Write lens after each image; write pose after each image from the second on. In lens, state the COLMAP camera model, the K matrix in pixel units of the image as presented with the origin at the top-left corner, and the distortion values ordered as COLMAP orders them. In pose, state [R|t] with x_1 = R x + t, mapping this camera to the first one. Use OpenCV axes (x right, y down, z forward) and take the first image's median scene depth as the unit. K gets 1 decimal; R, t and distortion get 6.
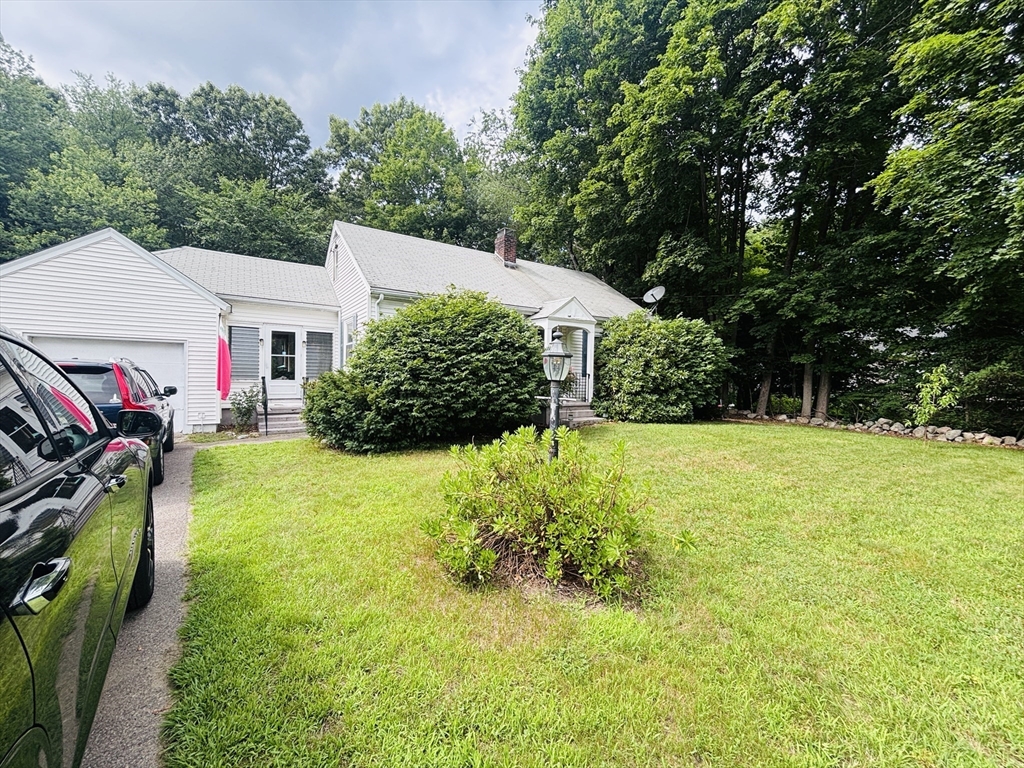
lens RADIAL K [[420.3, 0, 512.9], [0, 420.3, 383.3], [0, 0, 1]] dist [0.010063, -0.002601]
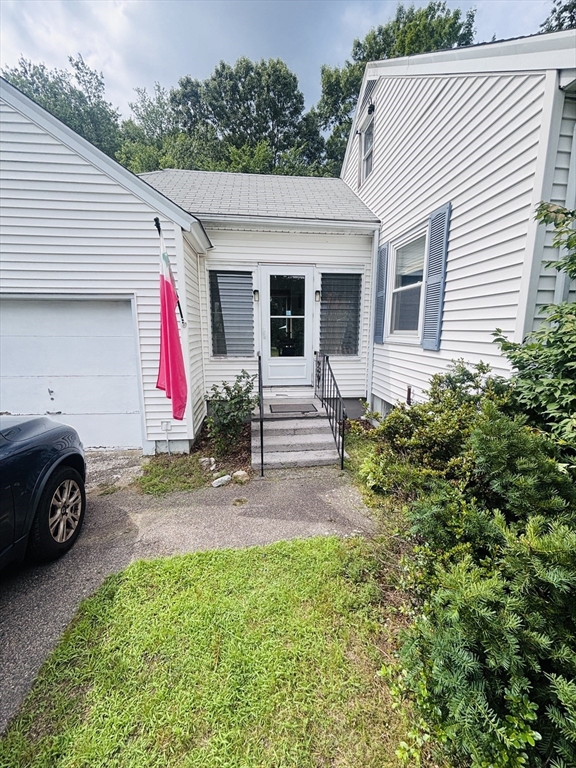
lens RADIAL K [[315.2, 0, 285.8], [0, 315.2, 385.1], [0, 0, 1]] dist [0.010063, -0.002601]
pose [[0.885594, 0.070168, -0.459129, -0.331157], [0.004081, 0.987309, 0.158759, -0.040540], [0.464442, -0.142470, 0.874069, 0.589320]]
